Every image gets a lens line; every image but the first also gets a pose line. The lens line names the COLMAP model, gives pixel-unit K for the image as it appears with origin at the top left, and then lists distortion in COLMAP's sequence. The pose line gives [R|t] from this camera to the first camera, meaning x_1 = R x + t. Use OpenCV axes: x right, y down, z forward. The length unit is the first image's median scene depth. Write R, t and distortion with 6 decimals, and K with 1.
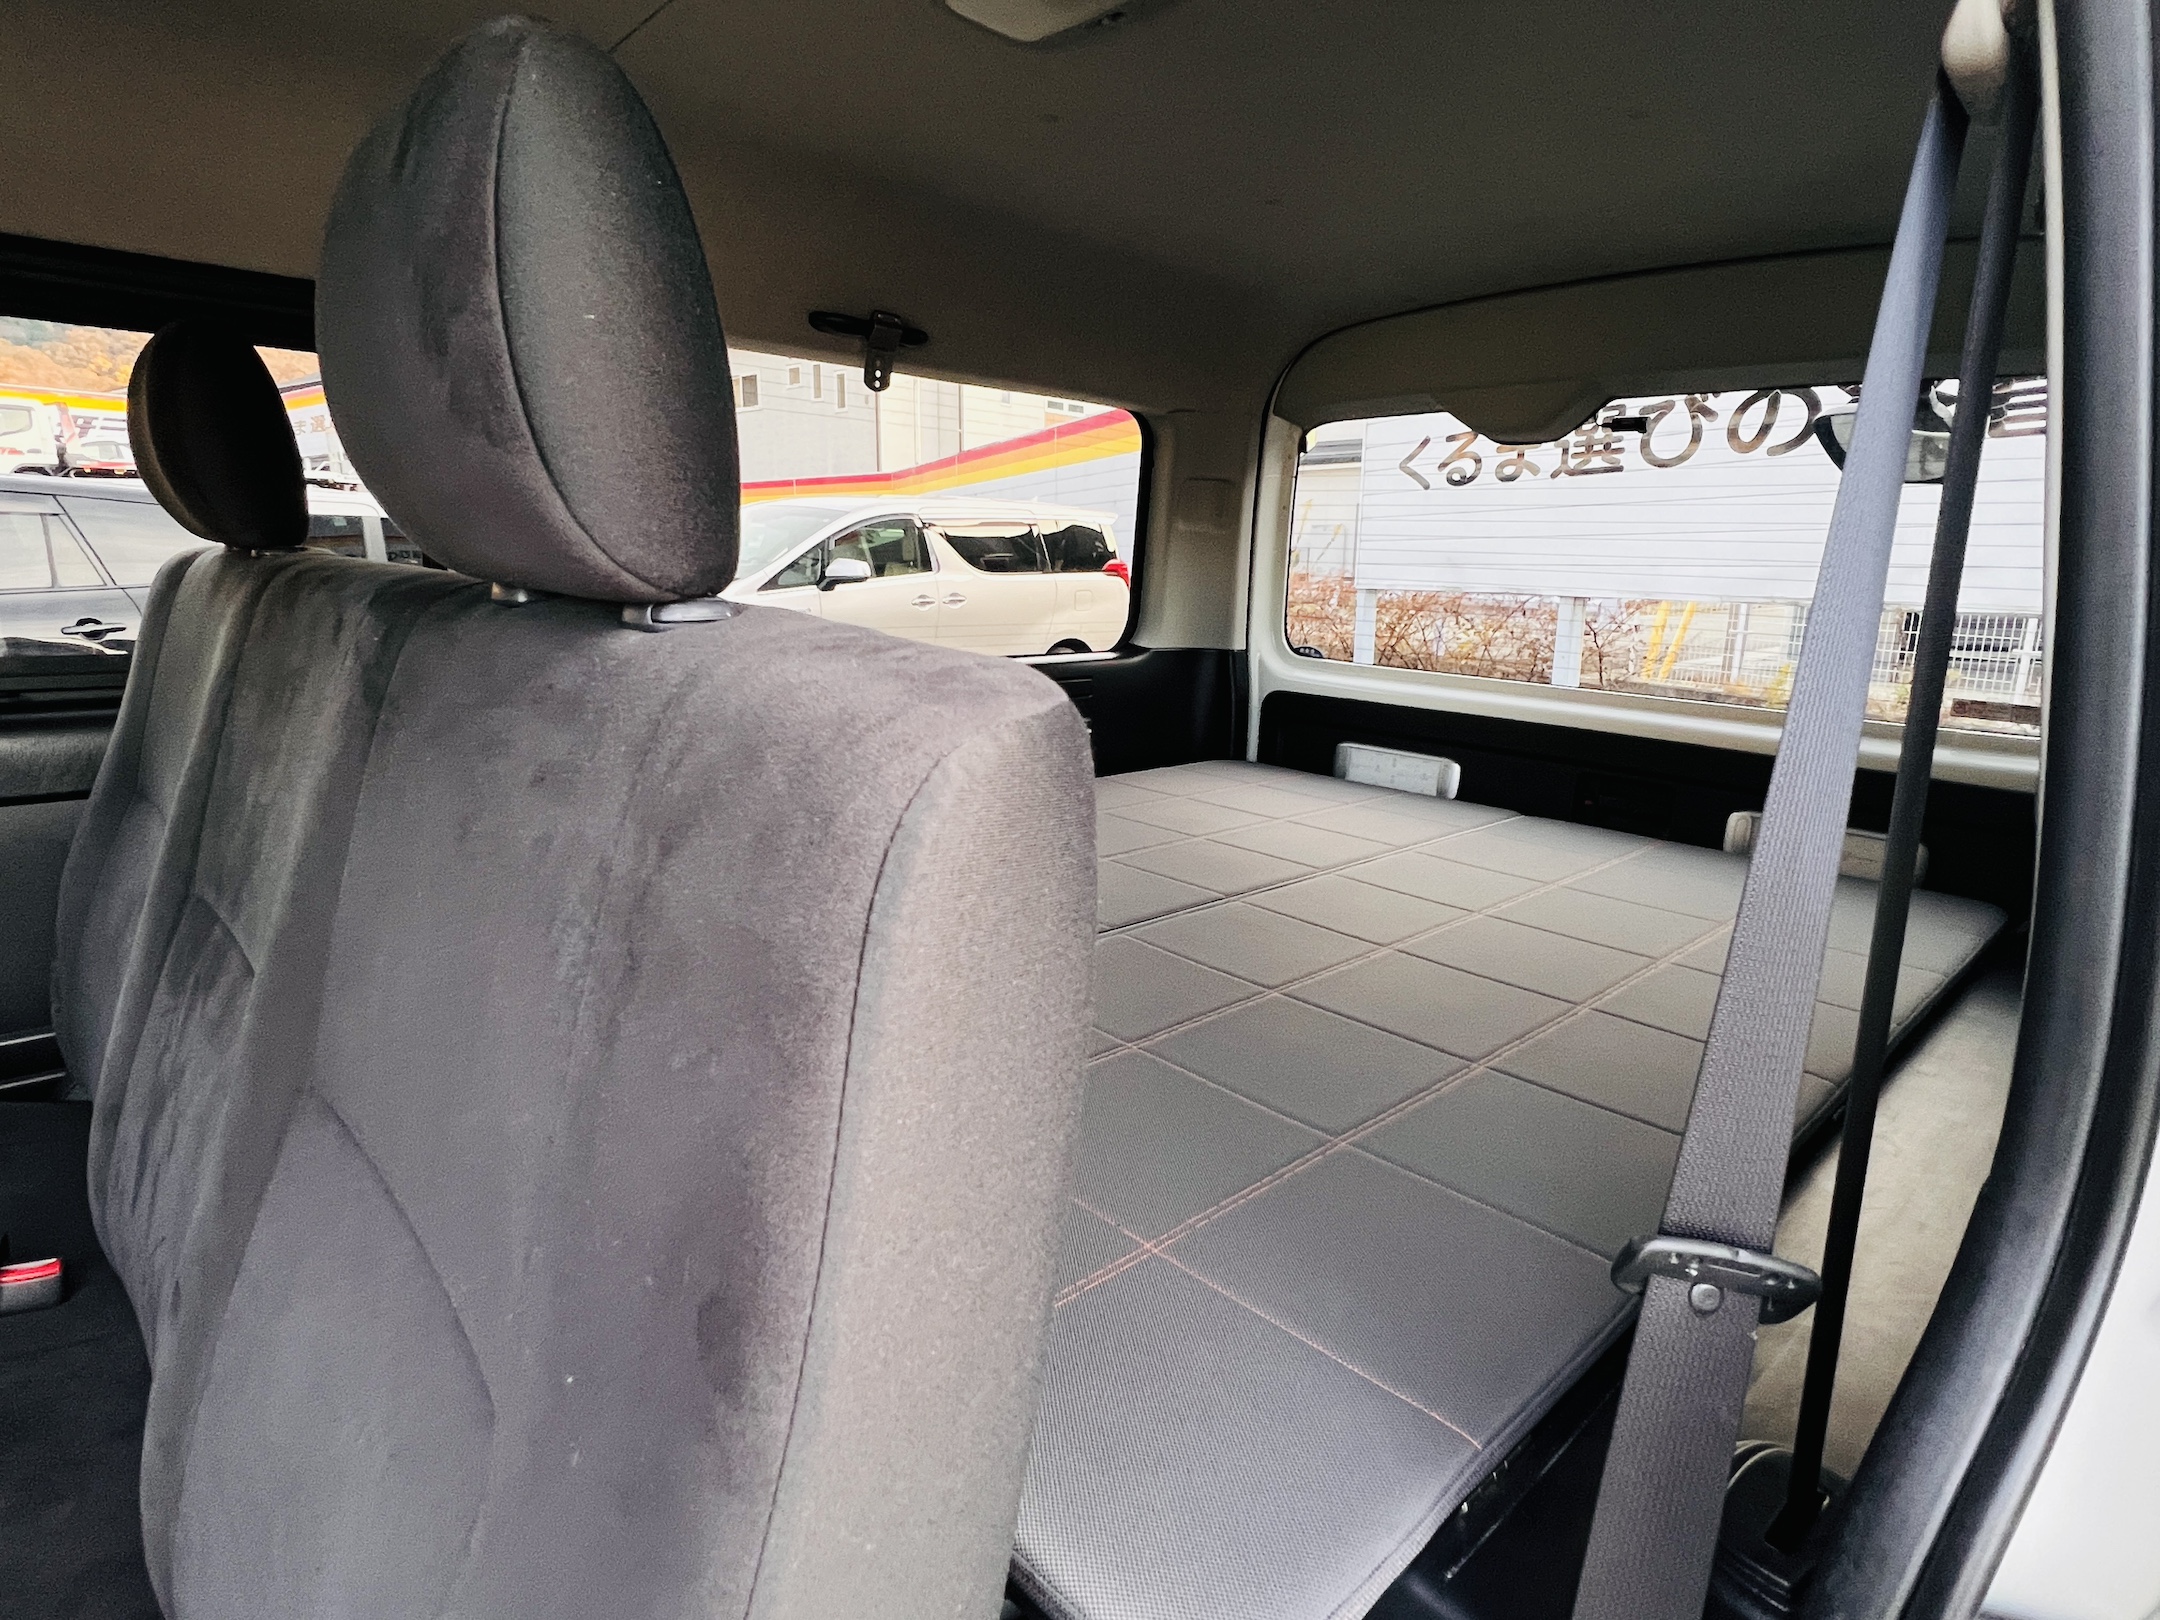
lens RADIAL K [[1127.6, 0, 1082.6], [0, 1127.6, 813.7], [0, 0, 1]] dist [-0.001611, 0.000508]
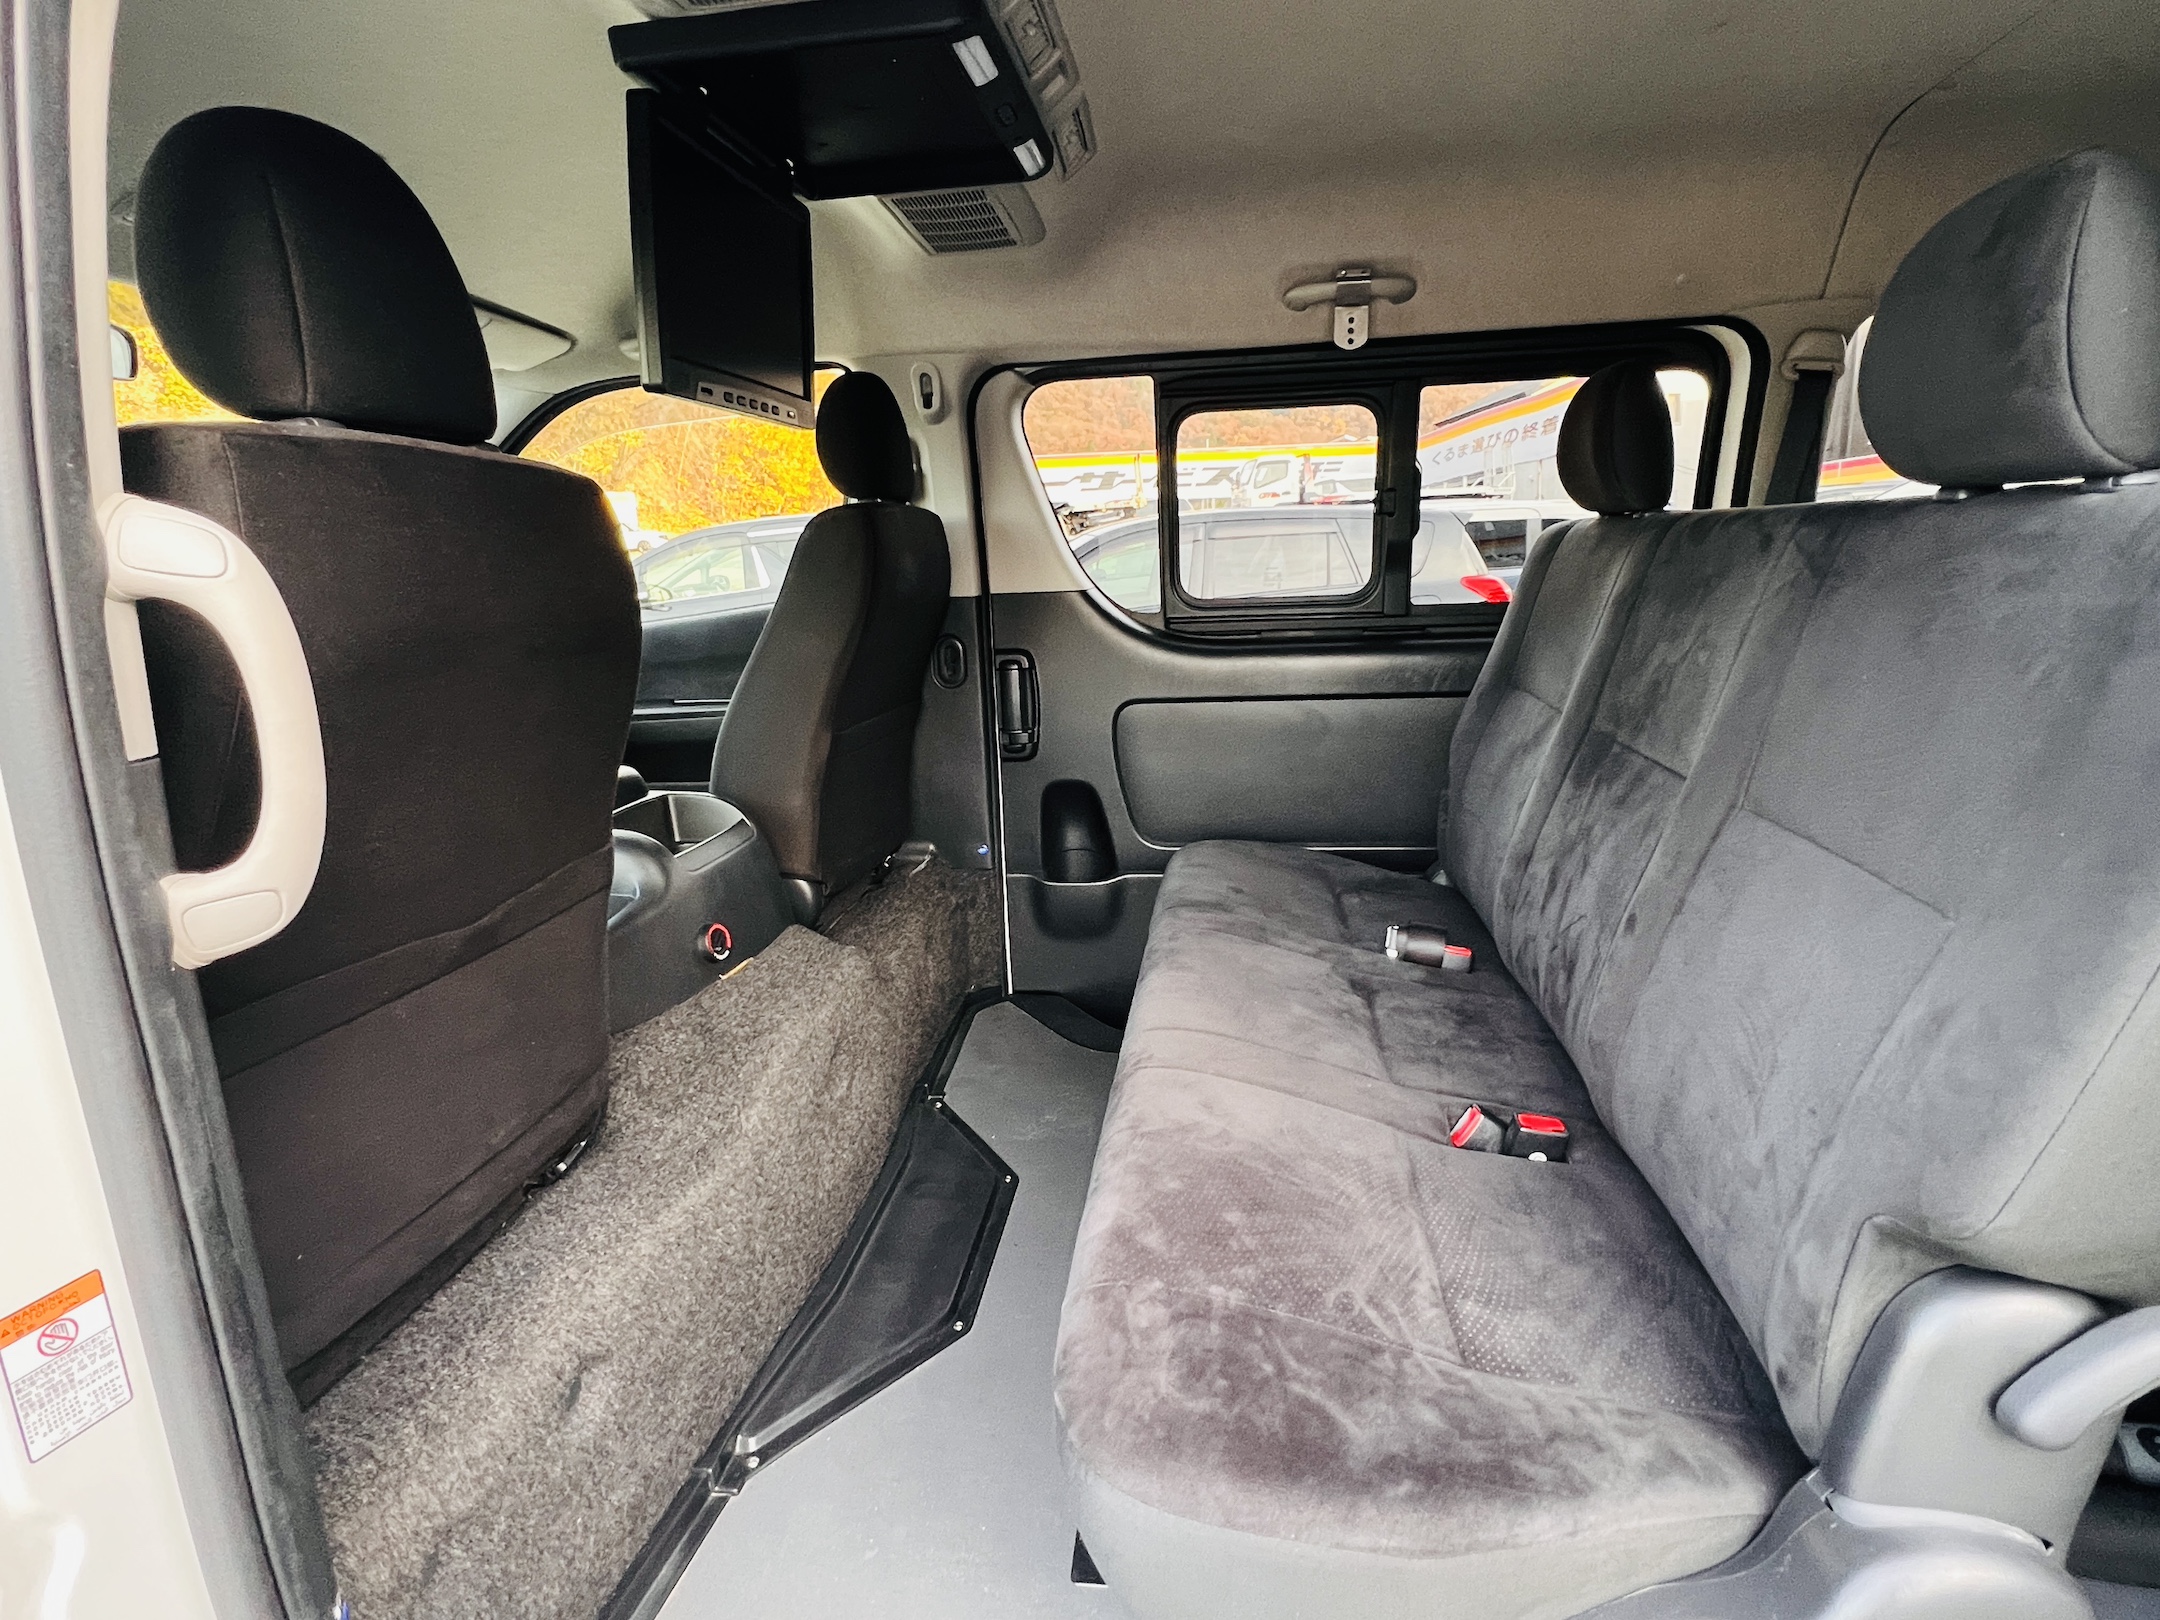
lens RADIAL K [[1127.6, 0, 1082.6], [0, 1127.6, 813.7], [0, 0, 1]] dist [-0.001611, 0.000508]
pose [[0.621485, 0.120670, -0.774077, 0.016912], [-0.117651, 0.991237, 0.060064, 0.271730], [0.774542, 0.053741, 0.630236, -0.843549]]
